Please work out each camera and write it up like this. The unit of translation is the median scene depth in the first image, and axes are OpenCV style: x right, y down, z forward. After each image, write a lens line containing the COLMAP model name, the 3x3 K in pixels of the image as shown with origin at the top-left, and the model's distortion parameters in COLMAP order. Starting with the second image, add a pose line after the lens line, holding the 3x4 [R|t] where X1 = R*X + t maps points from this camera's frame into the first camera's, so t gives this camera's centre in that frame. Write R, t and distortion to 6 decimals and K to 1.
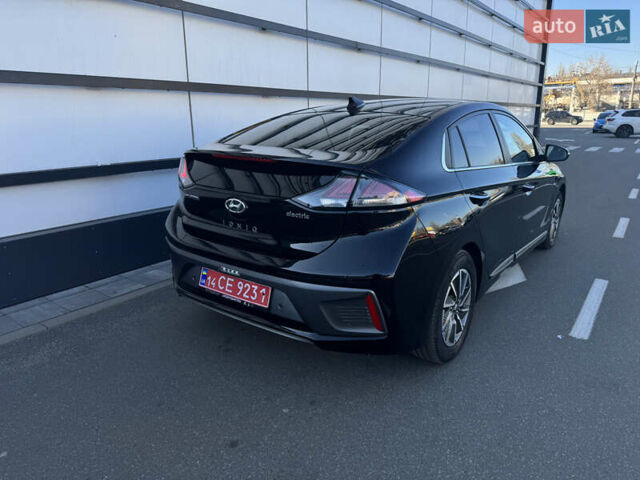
lens RADIAL K [[457.9, 0, 318.6], [0, 457.9, 240.8], [0, 0, 1]] dist [0.038508, -0.043780]
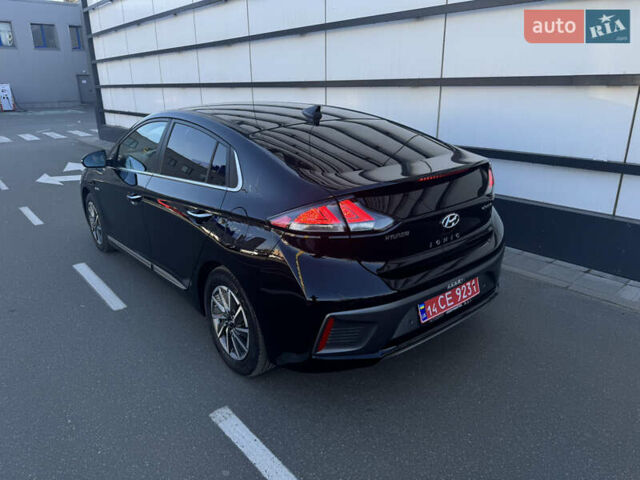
lens RADIAL K [[457.9, 0, 316.0], [0, 457.9, 244.6], [0, 0, 1]] dist [0.038508, -0.043780]
pose [[0.243915, -0.330540, 0.911728, -1.177428], [0.292095, 0.921507, 0.255941, -0.367966], [-0.924763, 0.203883, 0.321318, 0.939659]]
